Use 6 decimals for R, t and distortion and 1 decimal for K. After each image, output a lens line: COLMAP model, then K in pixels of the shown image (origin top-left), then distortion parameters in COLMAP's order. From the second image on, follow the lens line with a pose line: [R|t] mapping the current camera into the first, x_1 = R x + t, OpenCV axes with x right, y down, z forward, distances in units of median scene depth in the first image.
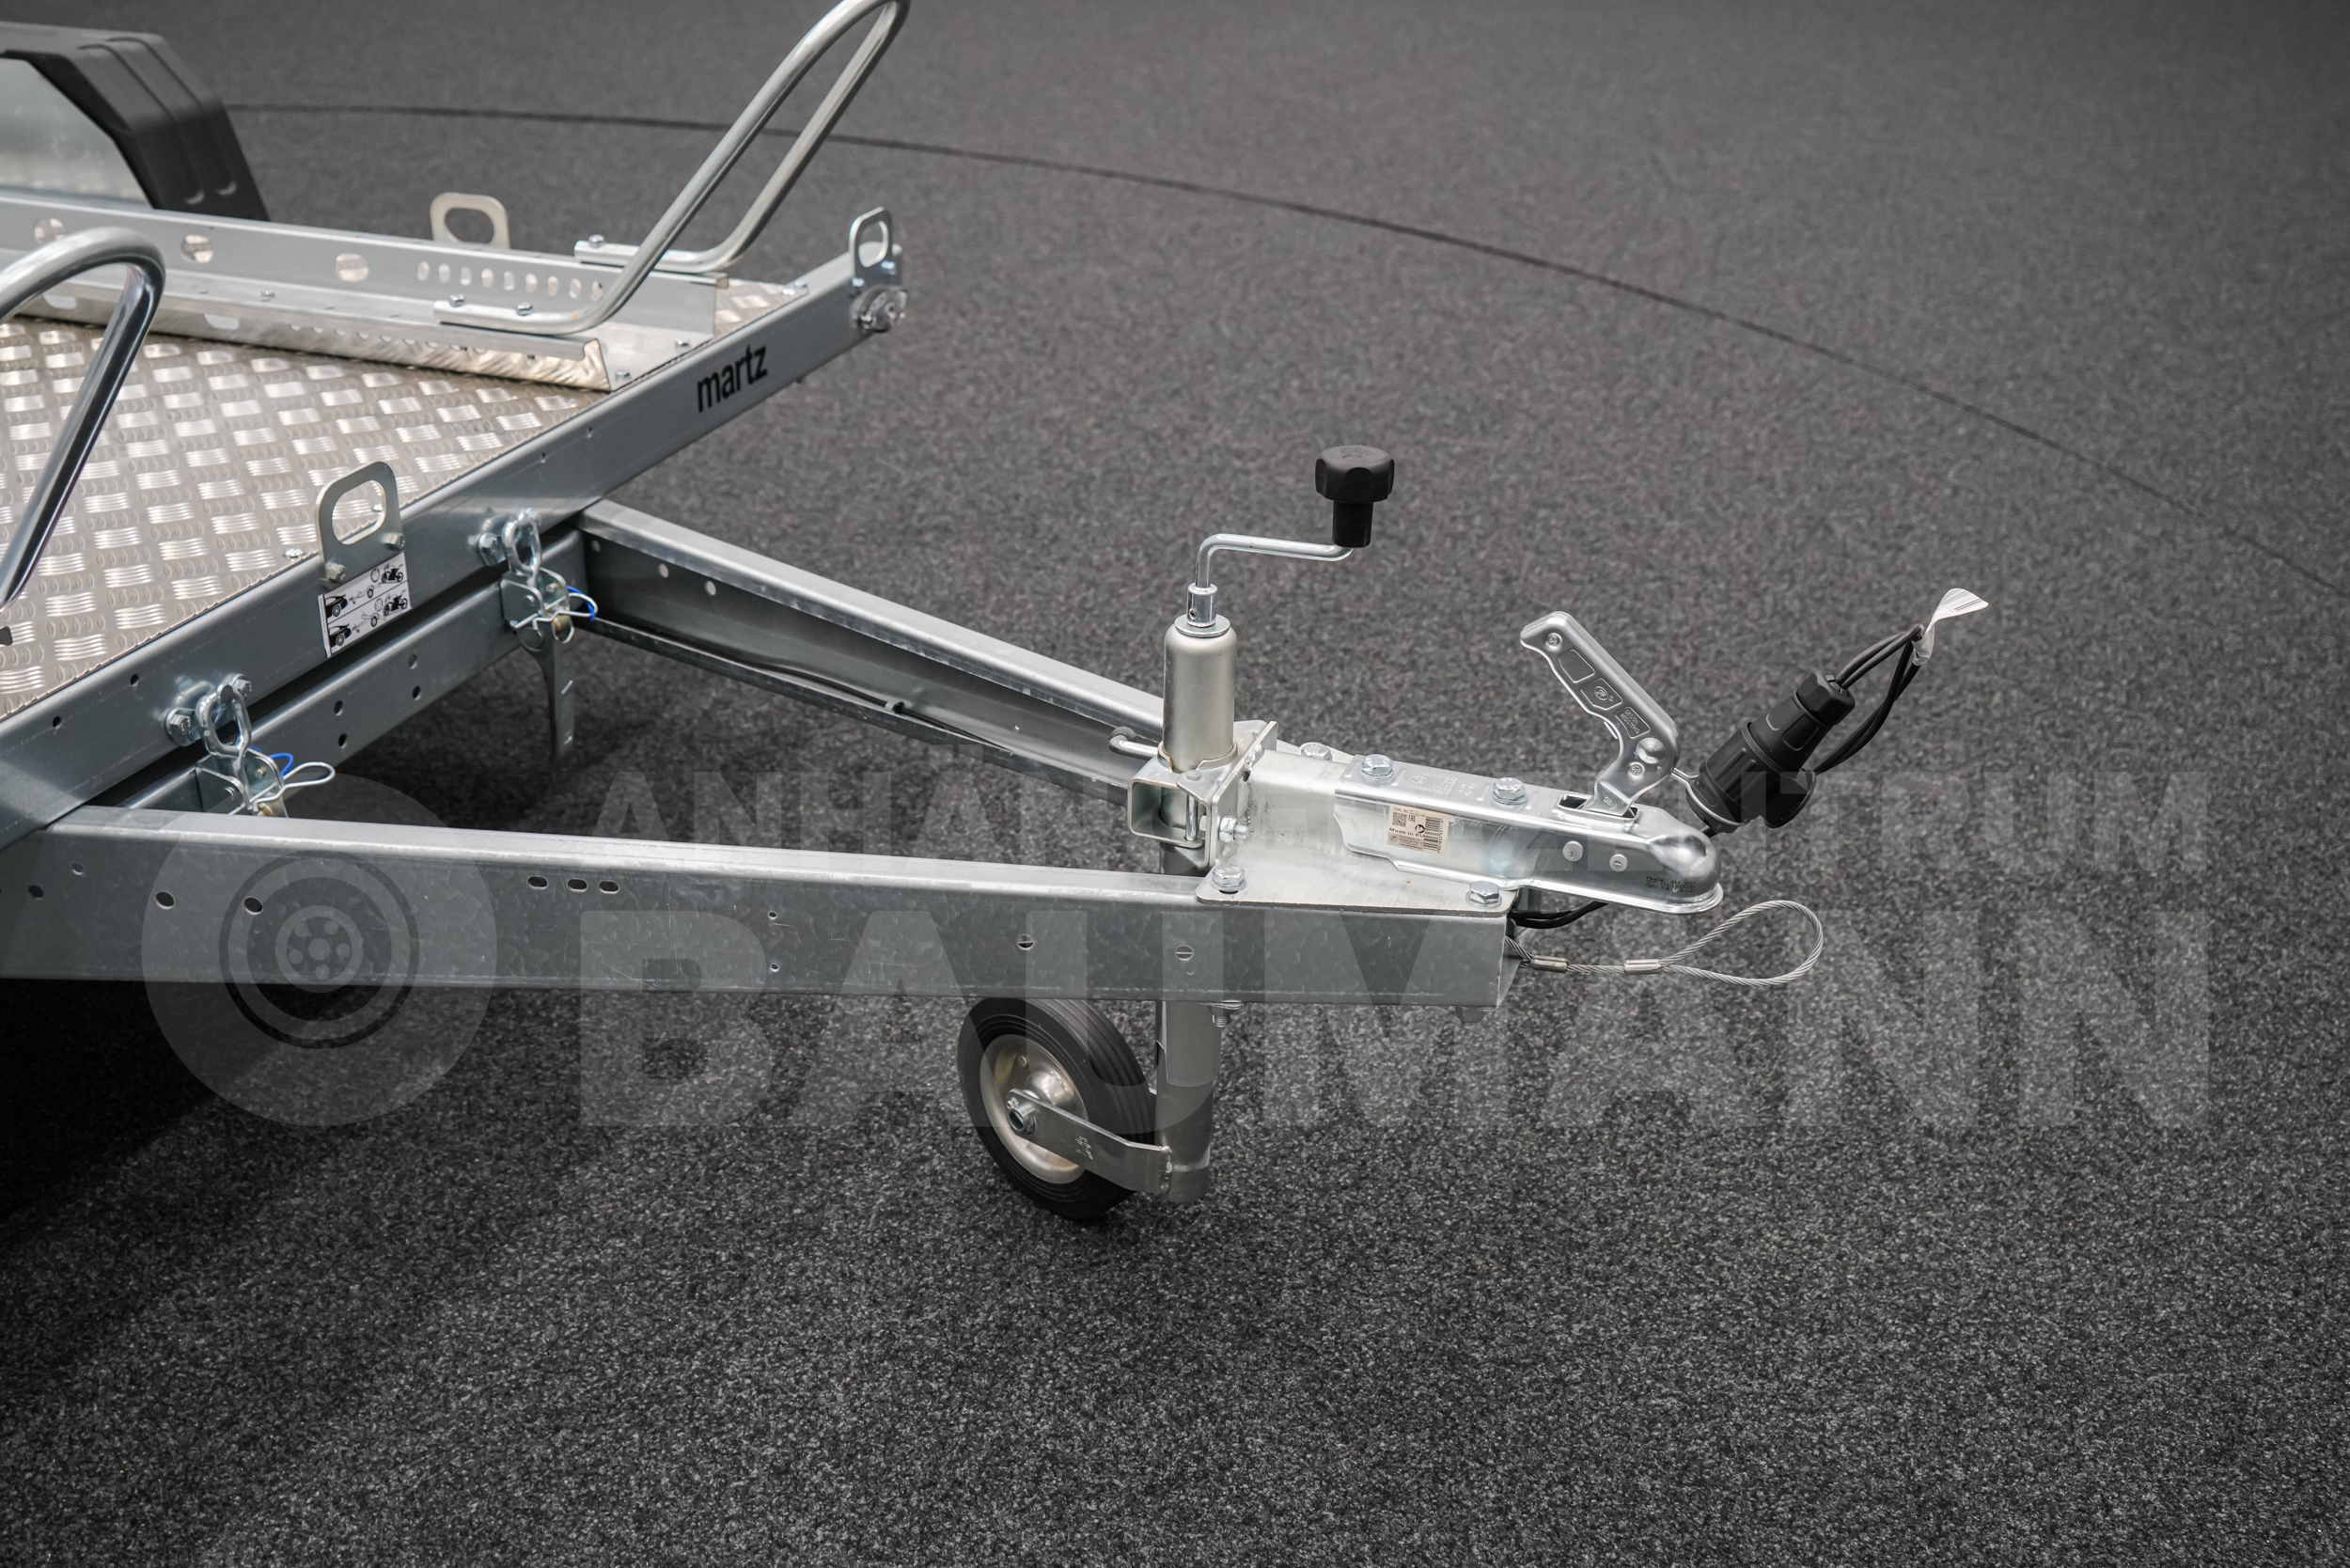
lens RADIAL K [[2379.1, 0, 1175.0], [0, 2379.1, 784.0], [0, 0, 1]] dist [-0.008836, -0.008408]
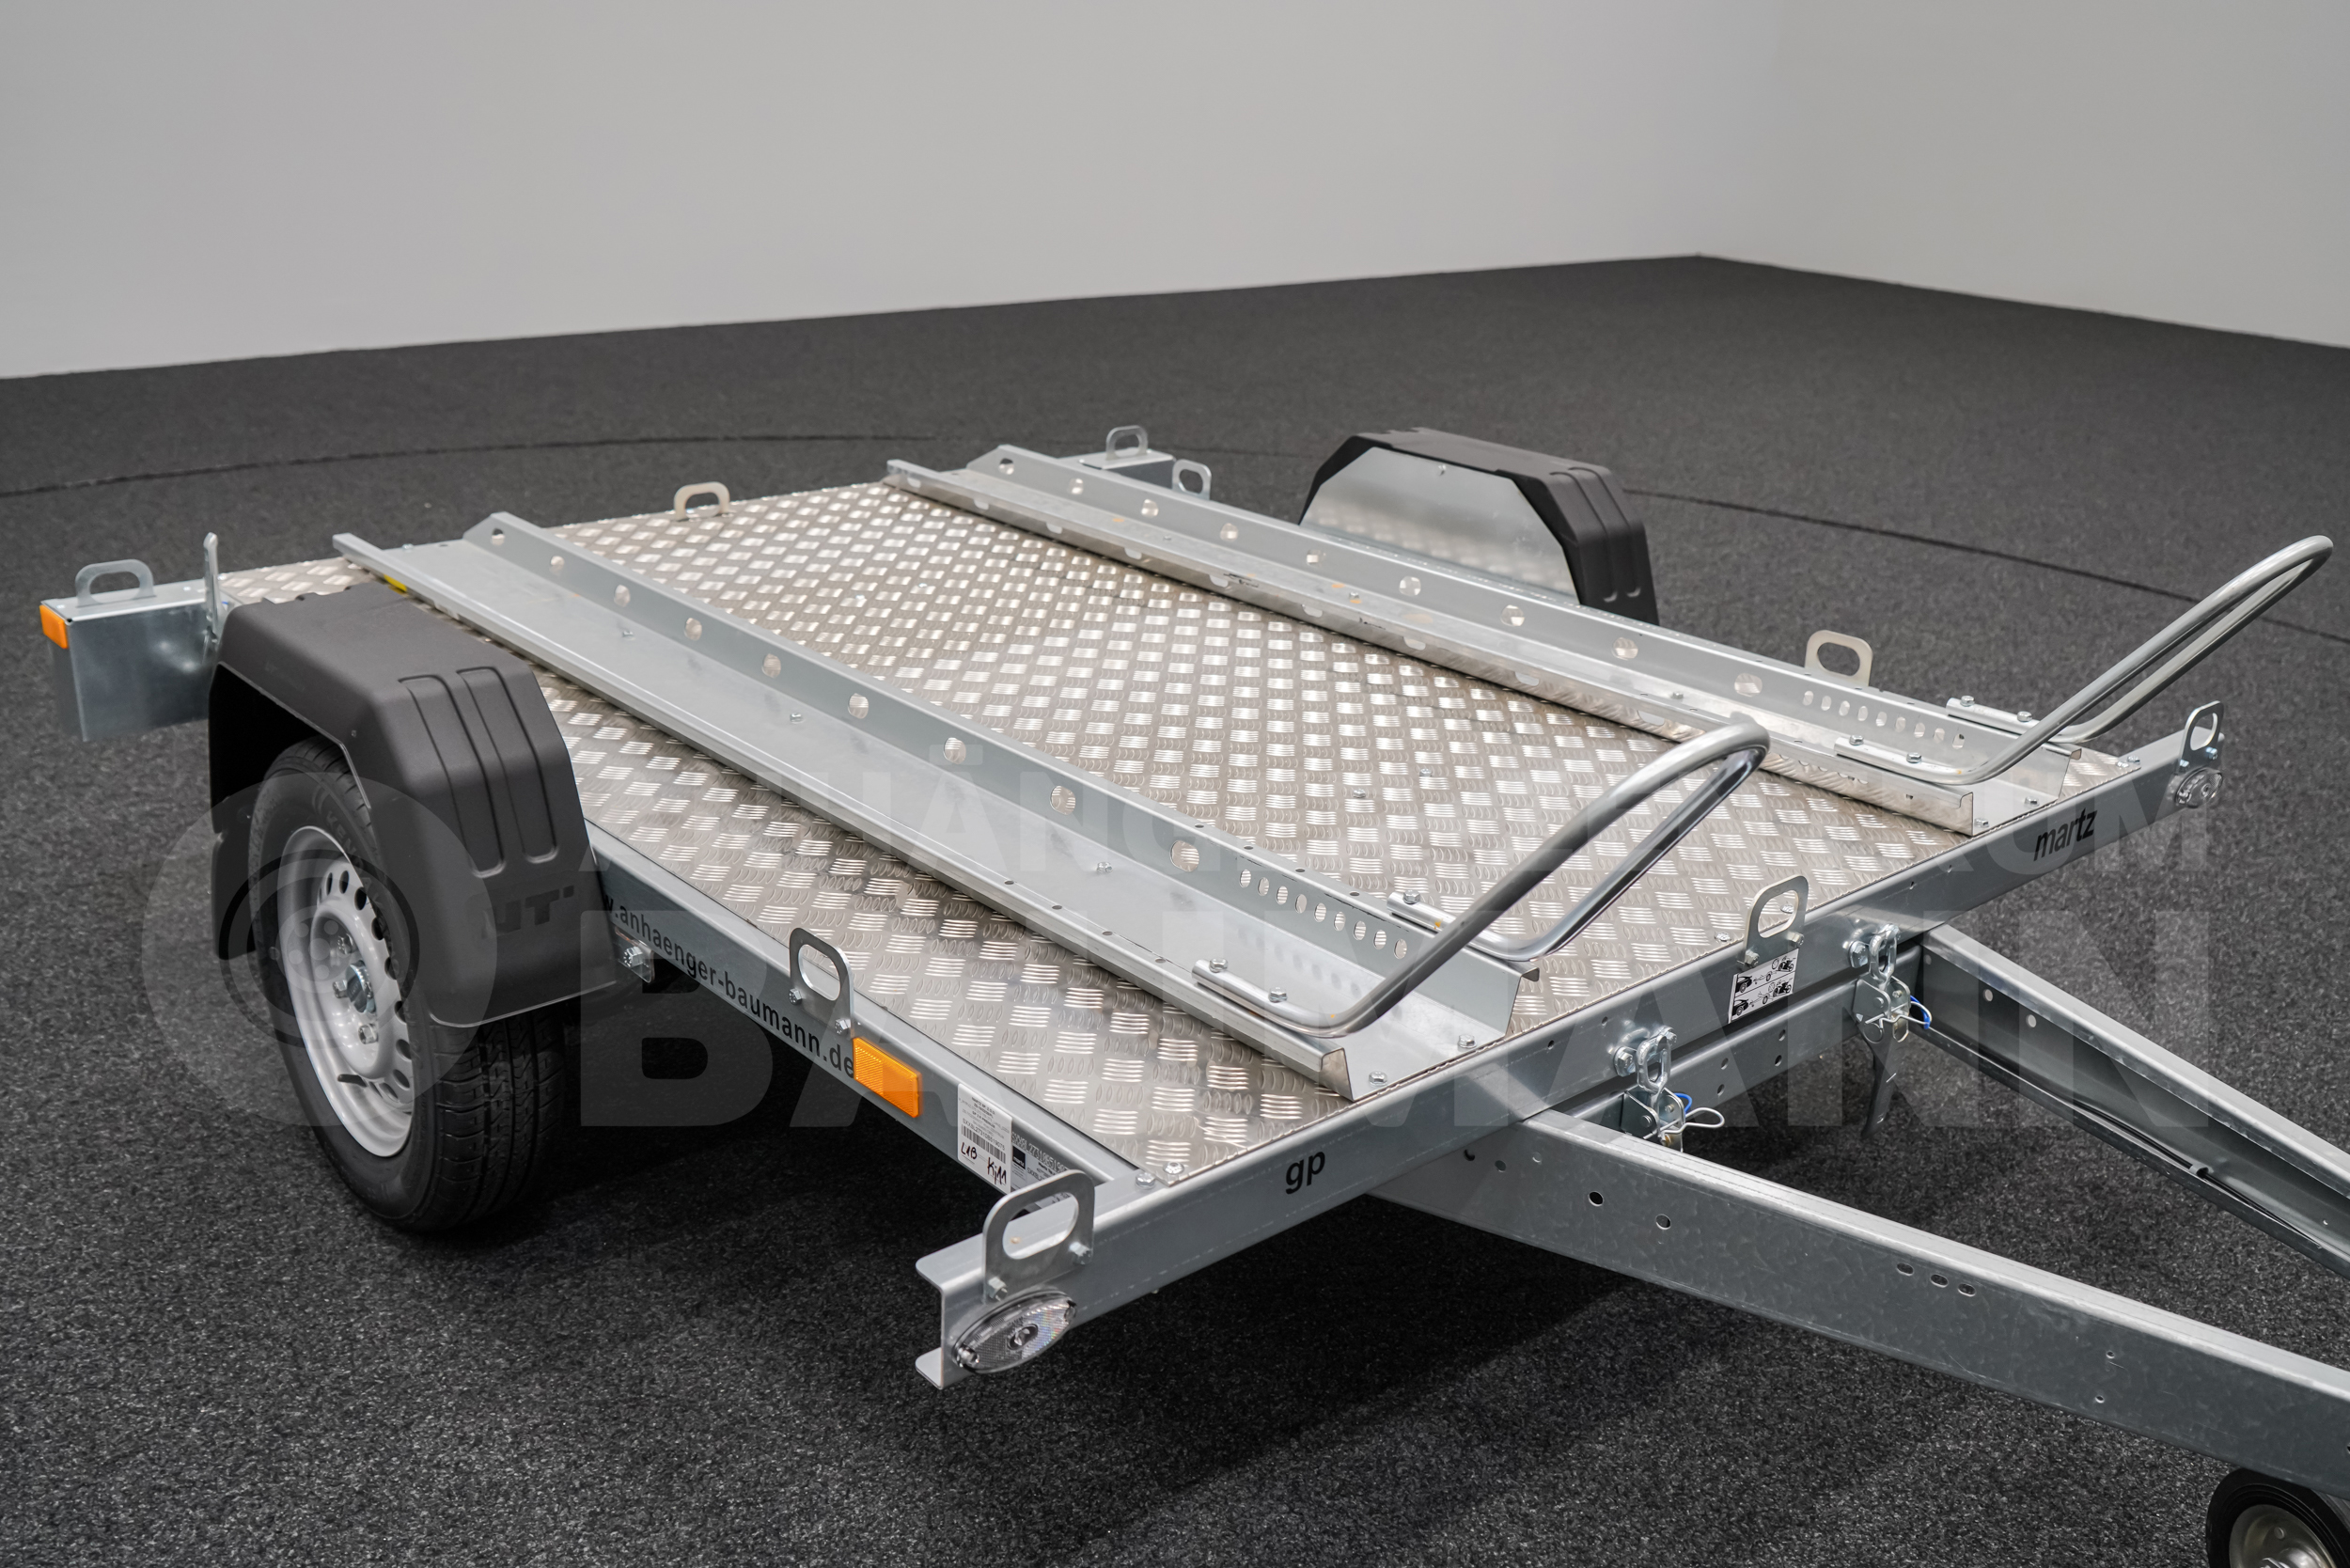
lens RADIAL K [[2113.5, 0, 1175.0], [0, 2113.5, 784.0], [0, 0, 1]] dist [-0.005519, 0.011316]
pose [[0.877154, 0.179016, -0.445594, -0.111284], [-0.230207, 0.971098, -0.063029, -0.030360], [0.421432, 0.157865, 0.893014, -0.096935]]
